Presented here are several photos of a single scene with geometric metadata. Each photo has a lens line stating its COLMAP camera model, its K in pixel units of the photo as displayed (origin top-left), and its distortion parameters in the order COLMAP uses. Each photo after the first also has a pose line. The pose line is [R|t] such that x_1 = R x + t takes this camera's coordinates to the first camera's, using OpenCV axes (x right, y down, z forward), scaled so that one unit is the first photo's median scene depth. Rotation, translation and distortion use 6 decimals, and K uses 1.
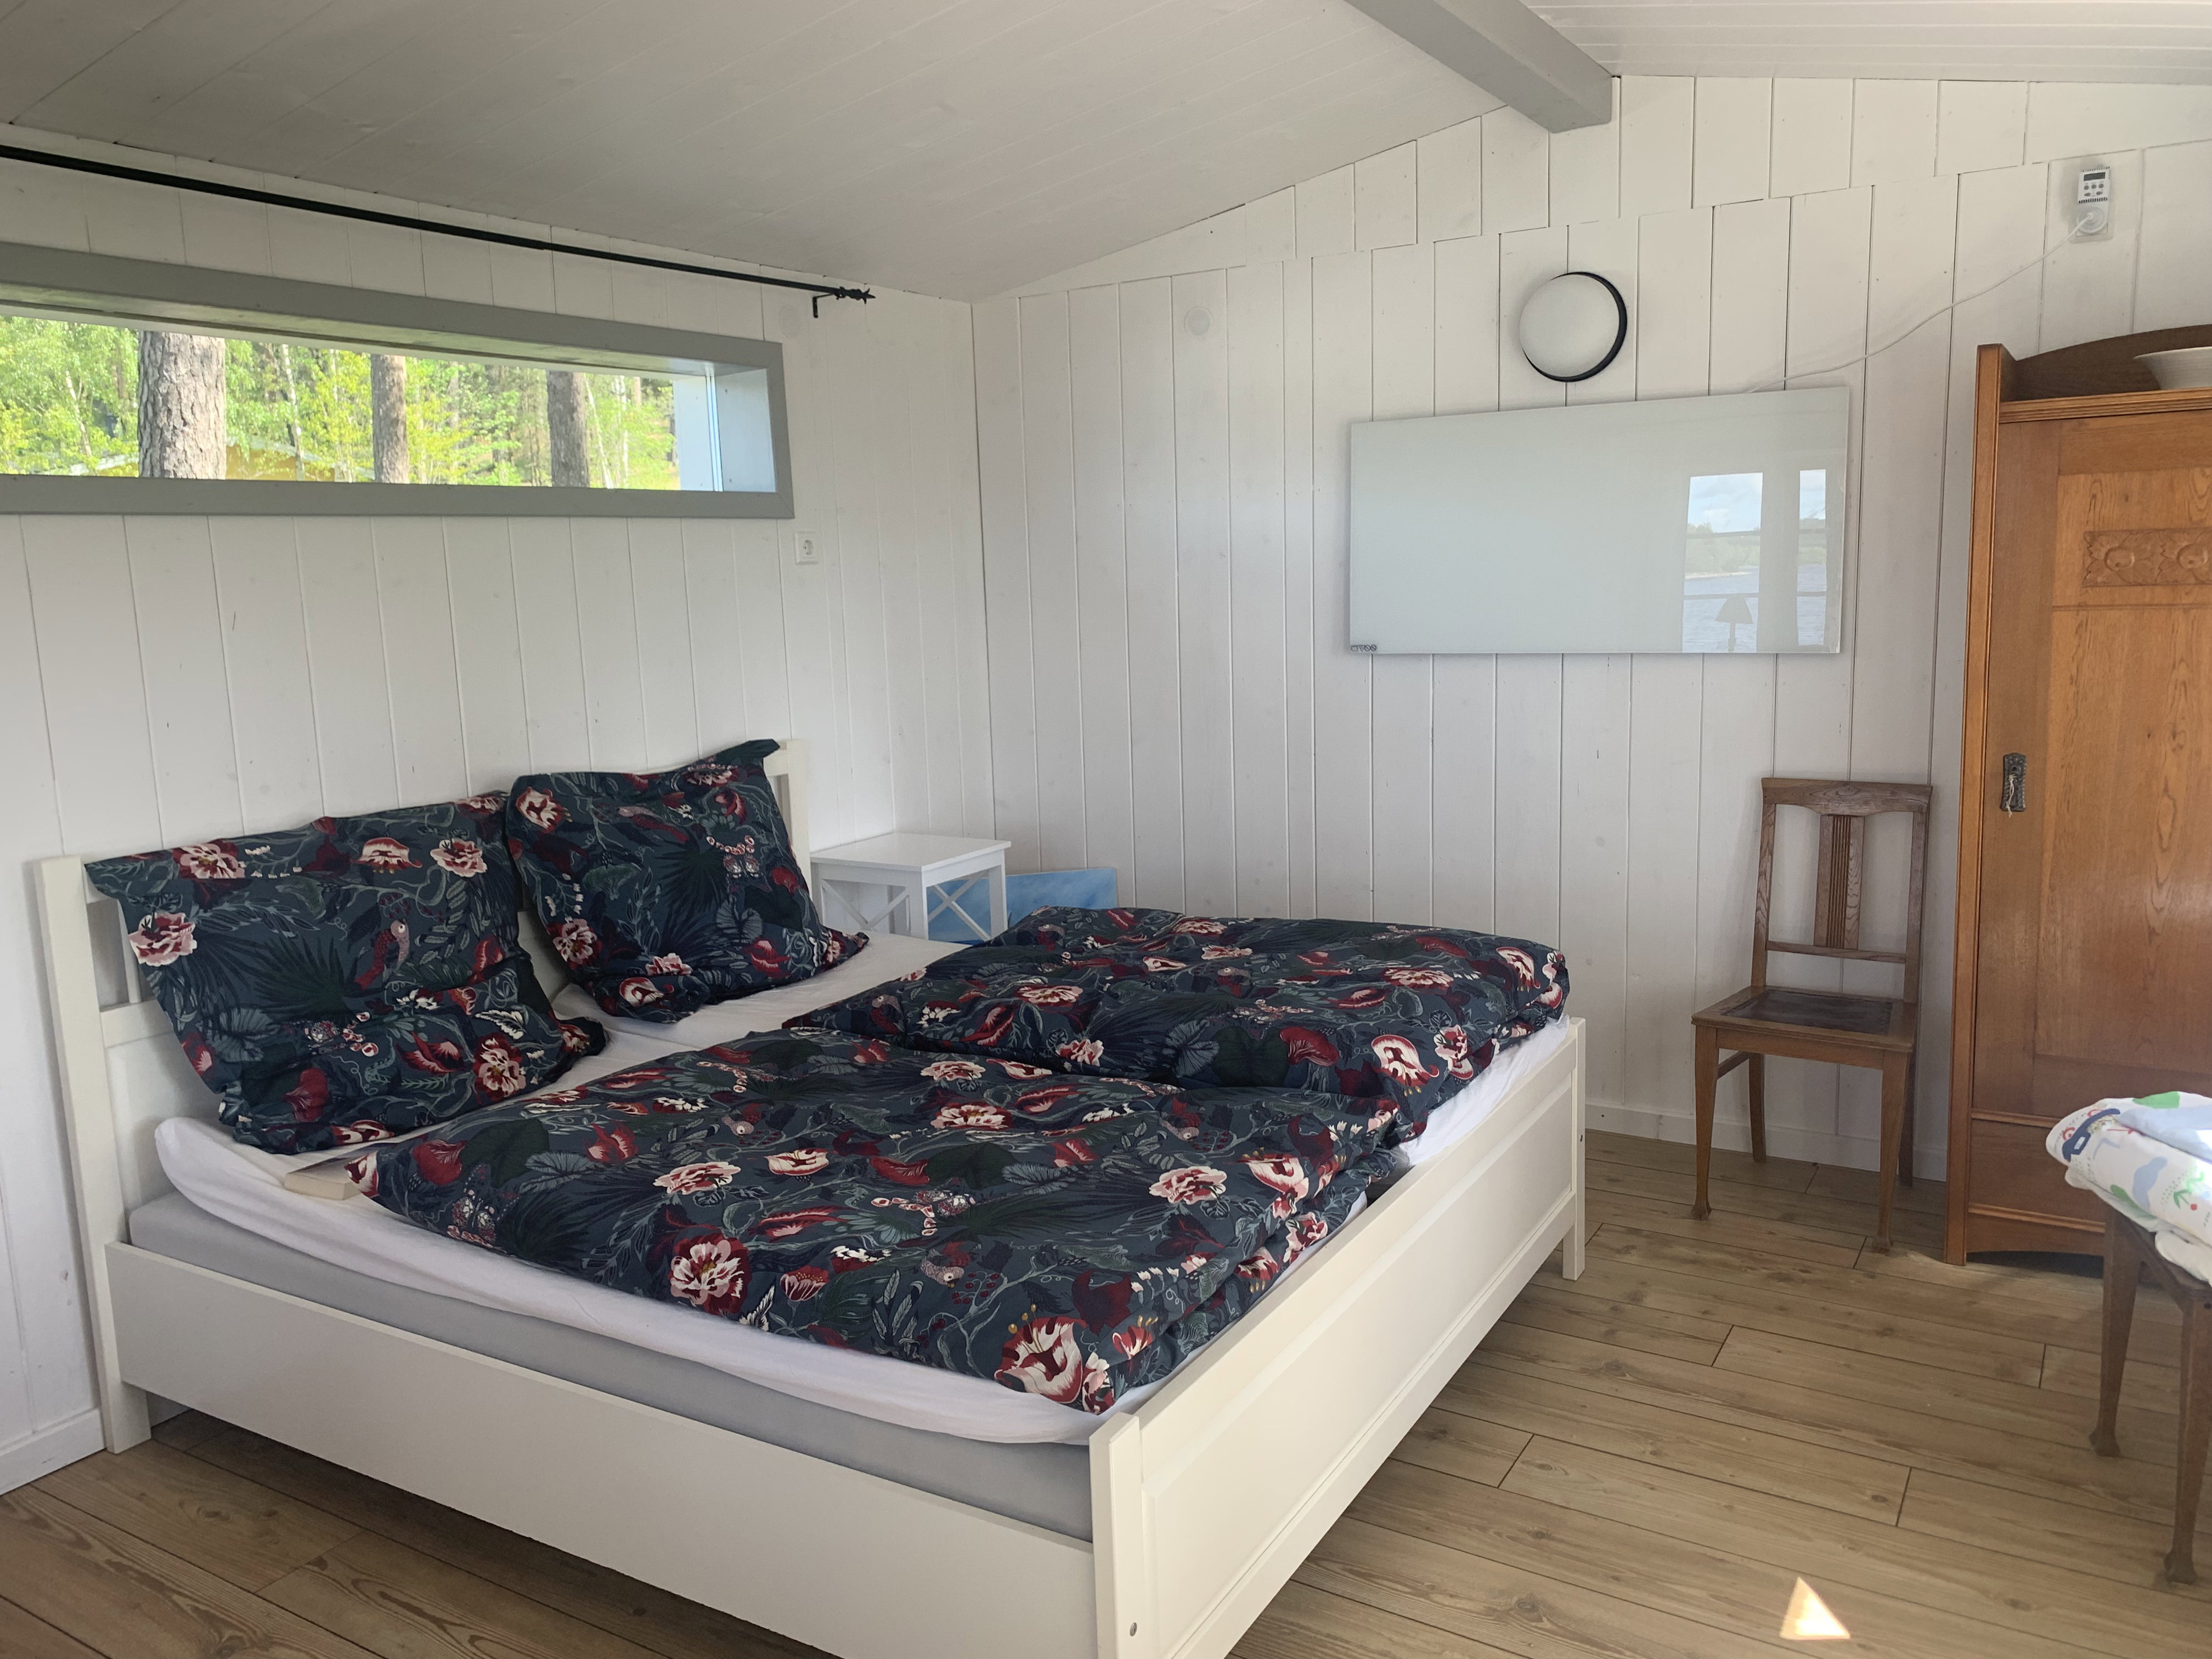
lens RADIAL K [[1681.3, 0, 1087.2], [0, 1681.3, 827.8], [0, 0, 1]] dist [0.028476, -0.055207]
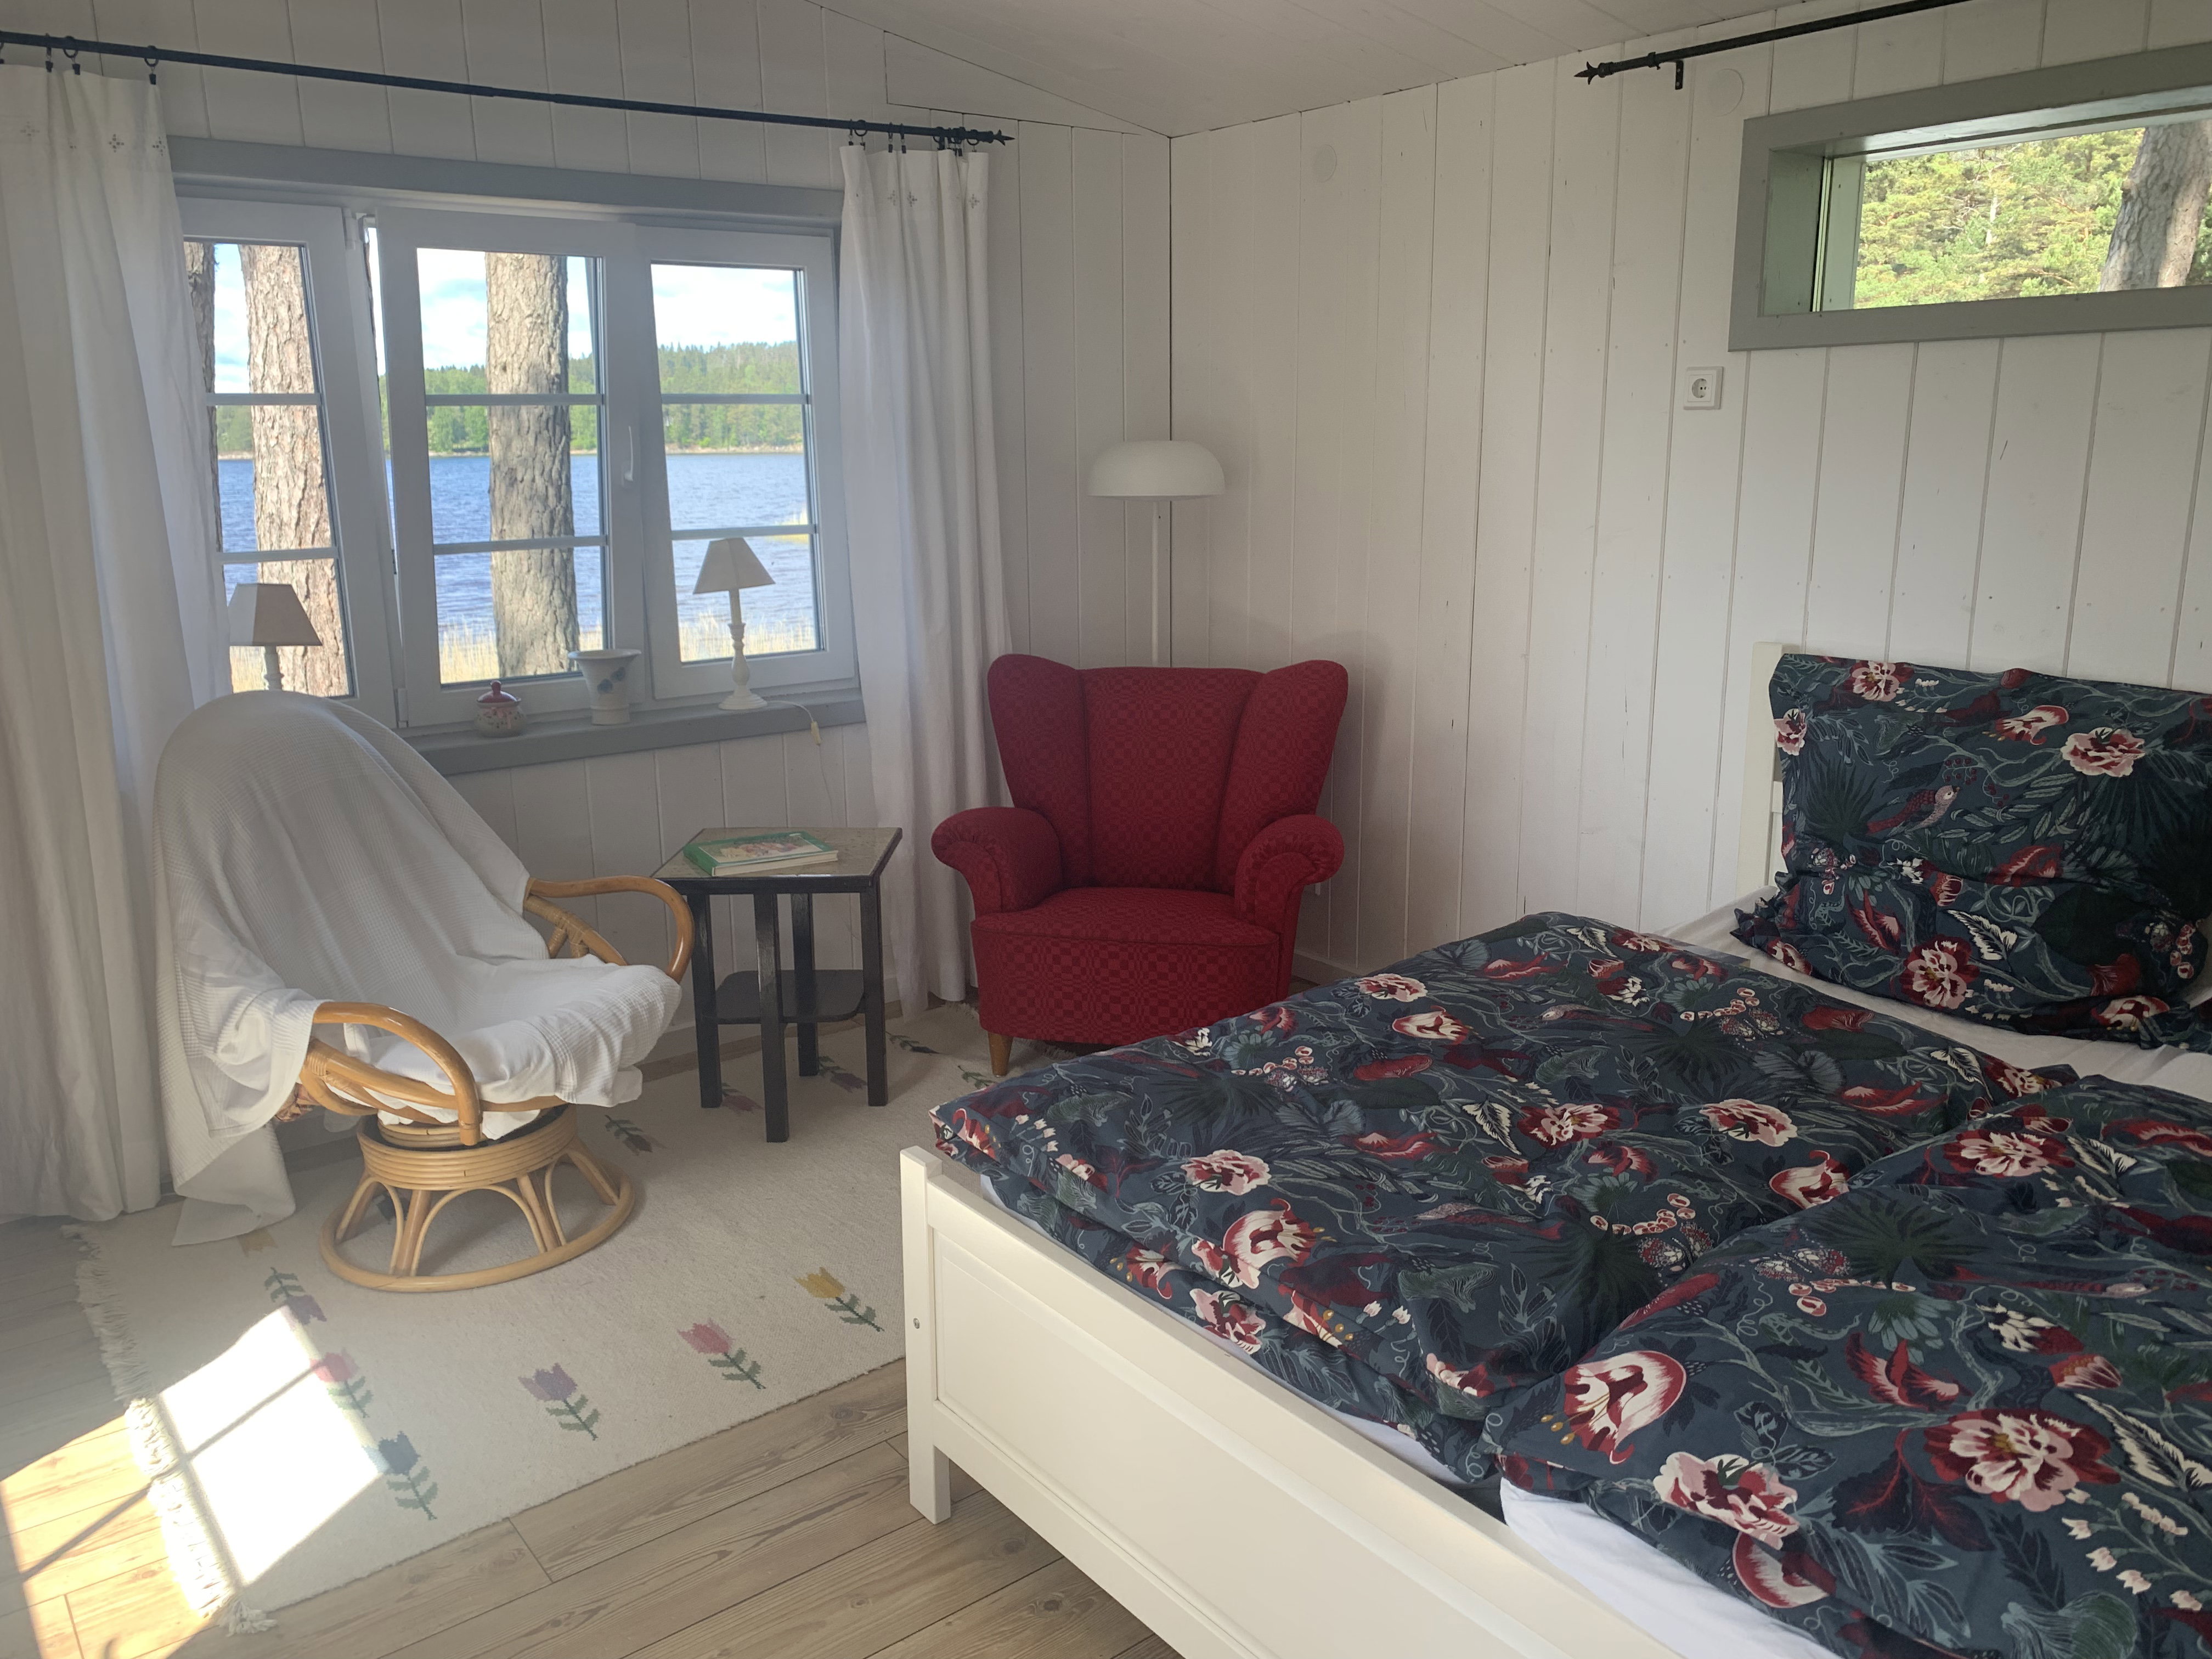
lens RADIAL K [[1681.3, 0, 1087.2], [0, 1681.3, 827.8], [0, 0, 1]] dist [0.028476, -0.055207]
pose [[-0.359980, 0.253142, -0.897961, 0.645705], [-0.118845, 0.942203, 0.313257, -0.169459], [0.925360, 0.219484, -0.309089, 0.919572]]
